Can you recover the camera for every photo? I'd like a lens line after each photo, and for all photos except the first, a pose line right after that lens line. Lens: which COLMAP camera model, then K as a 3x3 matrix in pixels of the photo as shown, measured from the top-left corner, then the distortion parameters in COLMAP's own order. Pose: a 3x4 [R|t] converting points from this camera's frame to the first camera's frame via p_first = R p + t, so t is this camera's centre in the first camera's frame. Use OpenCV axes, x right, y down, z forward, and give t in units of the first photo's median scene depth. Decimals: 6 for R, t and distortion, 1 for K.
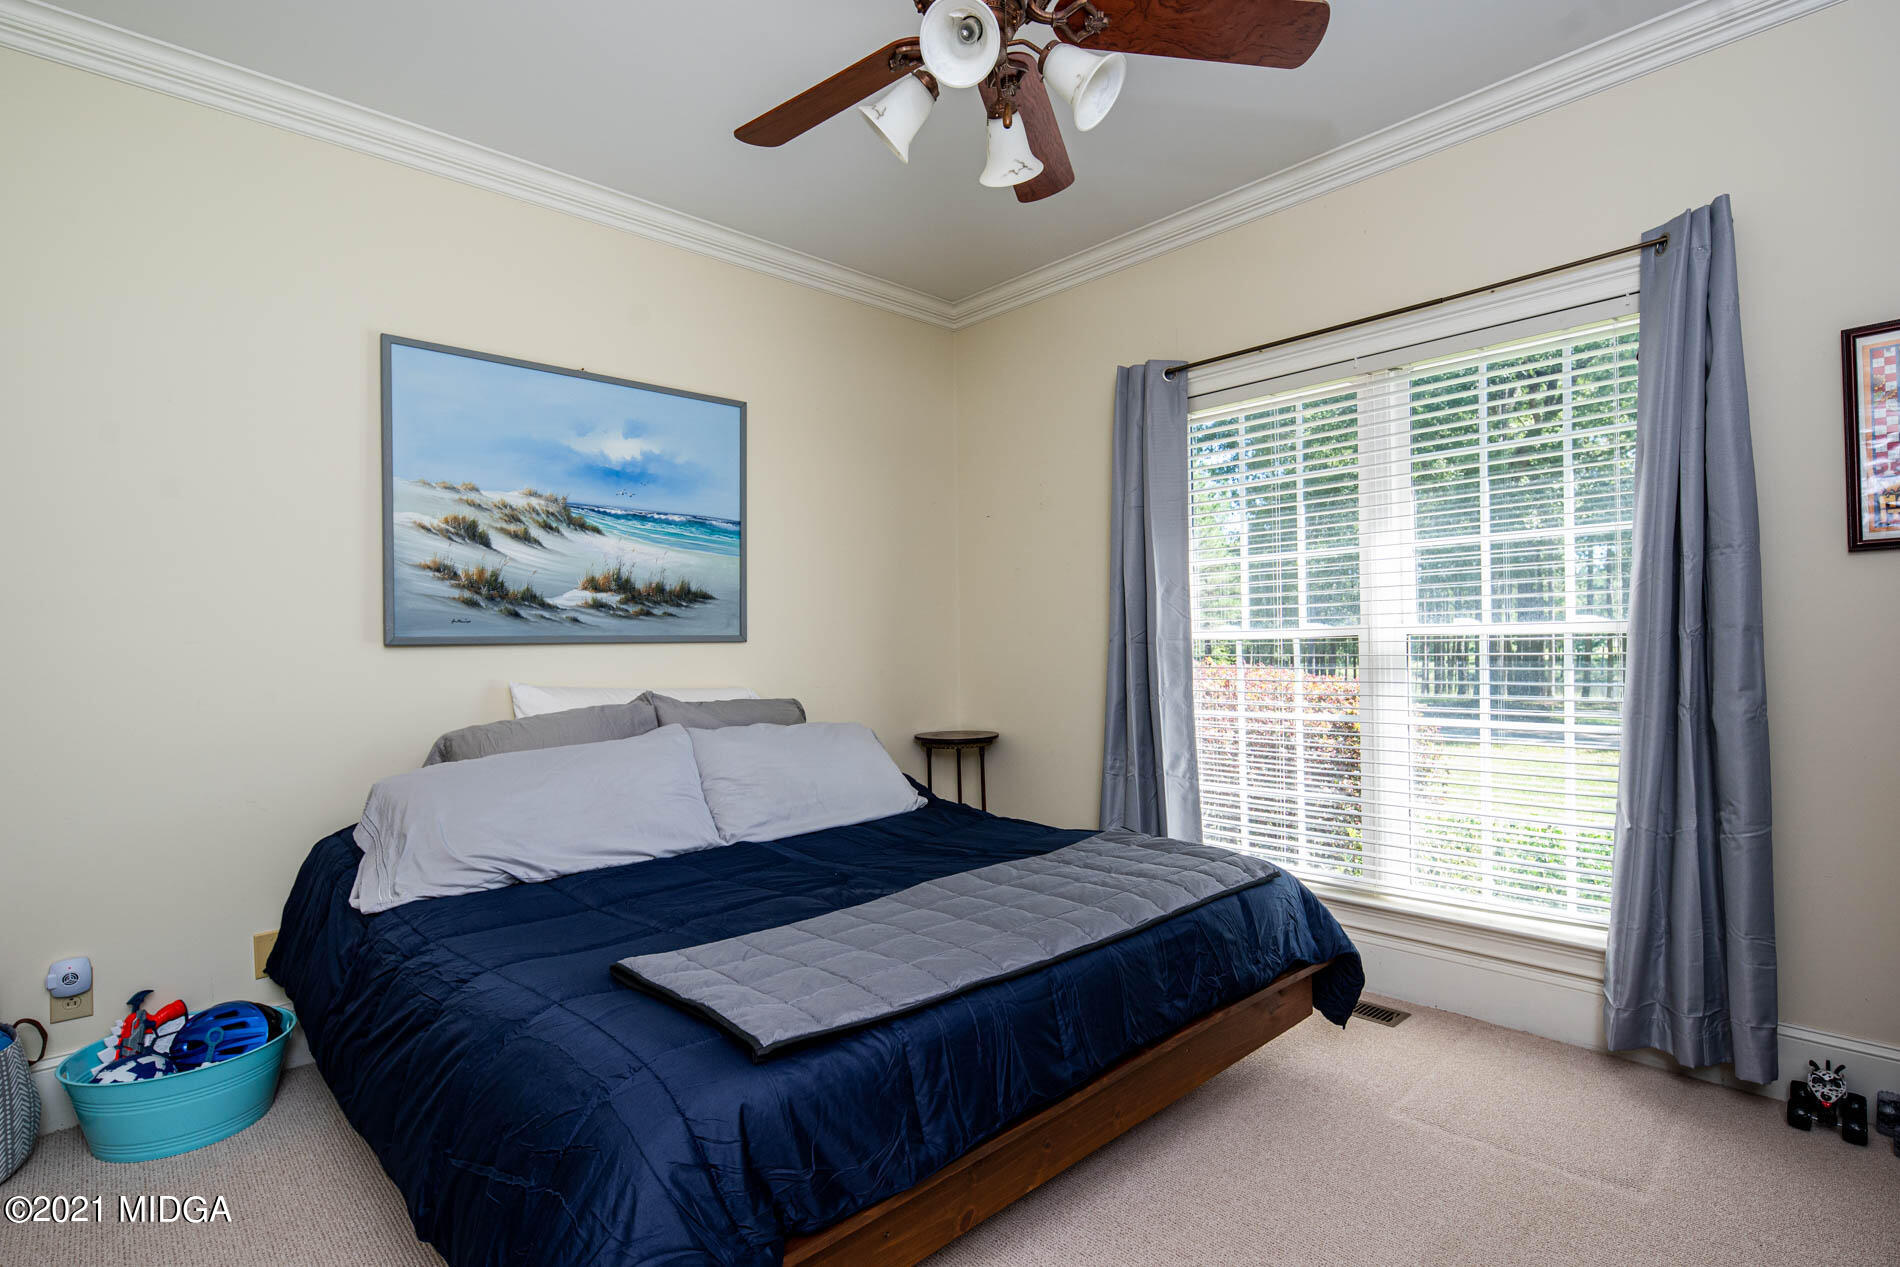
lens RADIAL K [[925.0, 0, 948.4], [0, 925.0, 642.9], [0, 0, 1]] dist [0.006131, -0.003244]
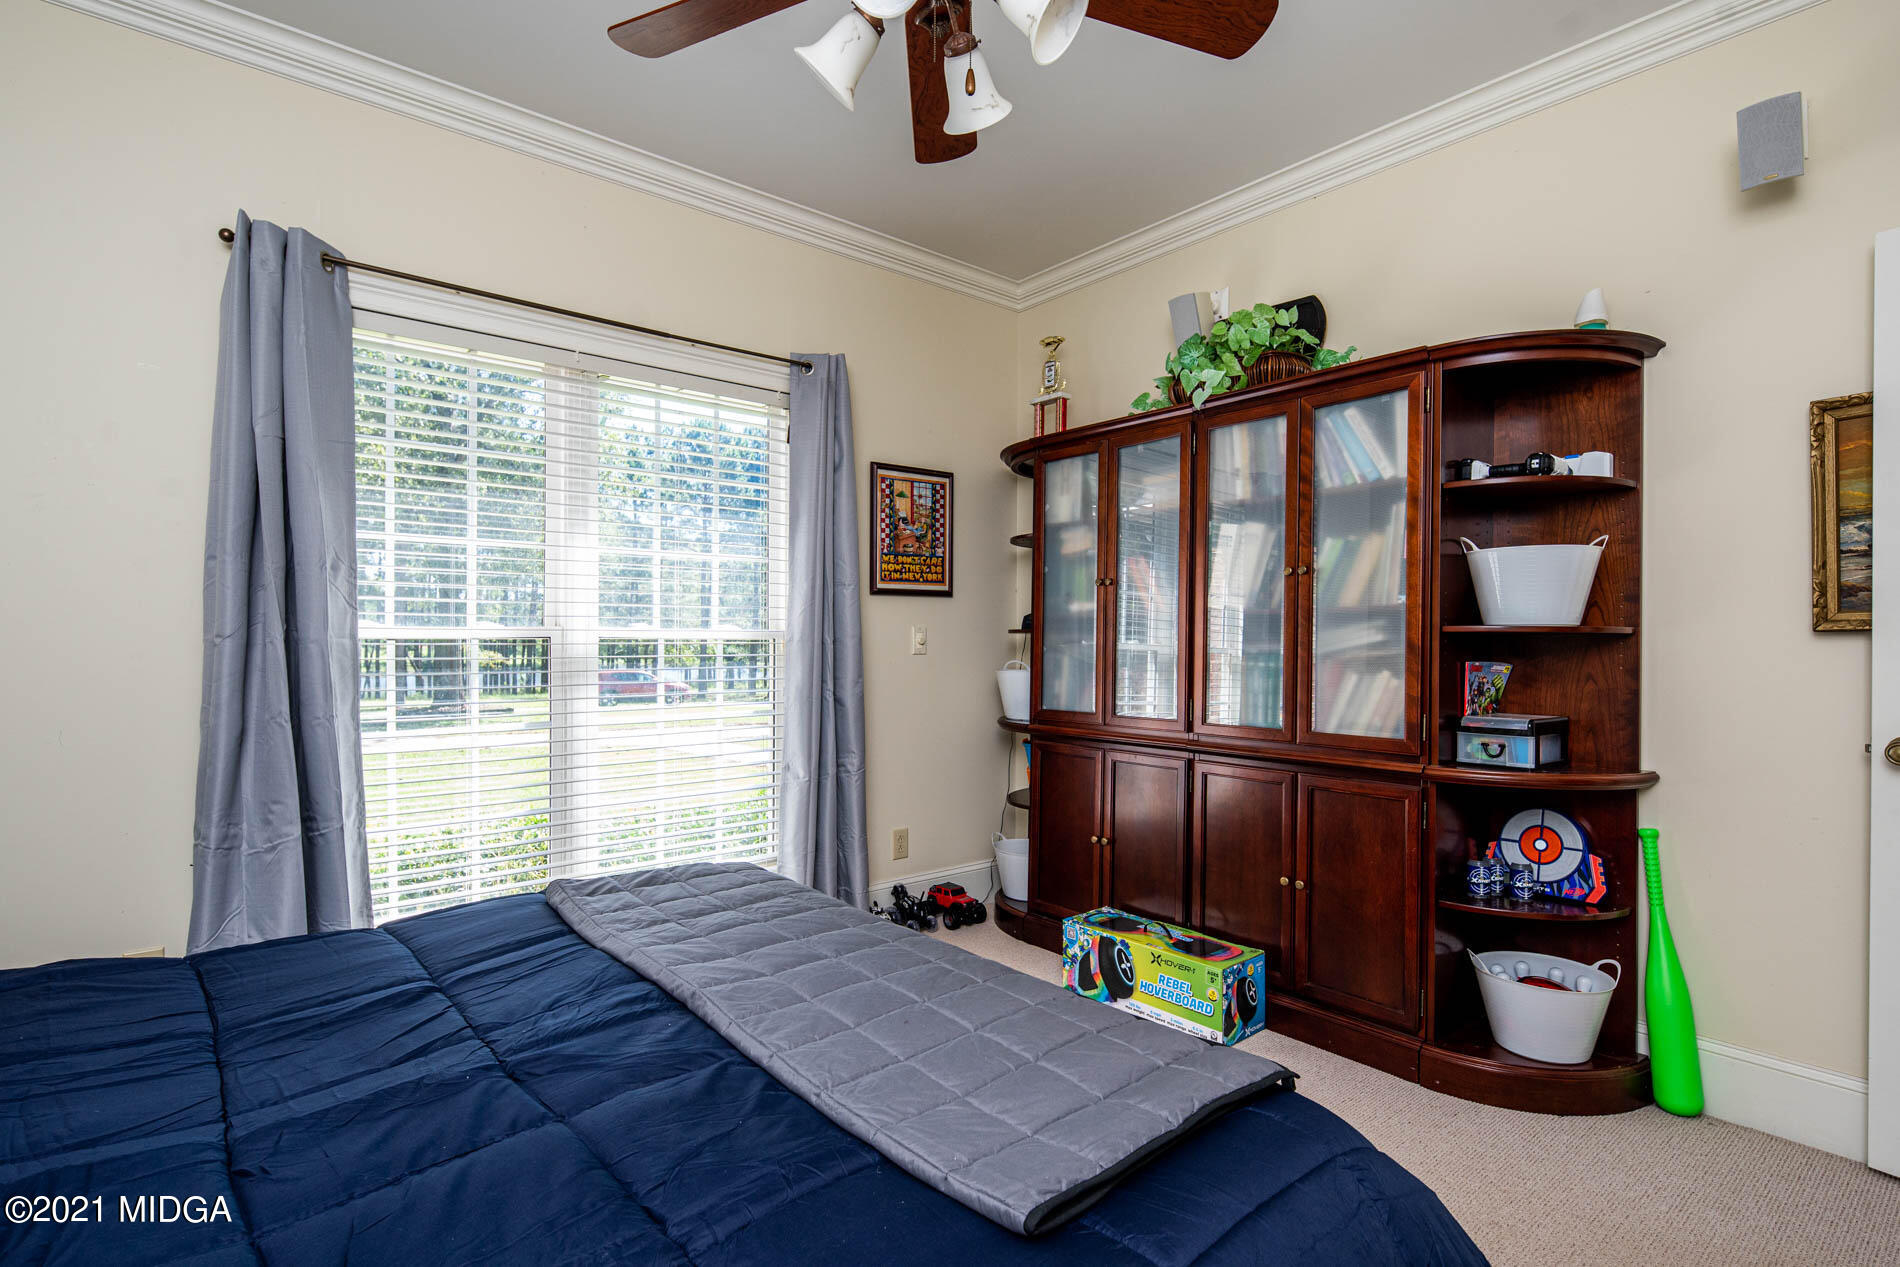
lens RADIAL K [[925.0, 0, 948.3], [0, 925.0, 631.3], [0, 0, 1]] dist [0.006131, -0.003244]
pose [[0.067564, 0.027880, 0.997325, -0.475879], [-0.005091, 0.999606, -0.027599, 0.010183], [-0.997702, -0.003213, 0.067679, 0.526890]]
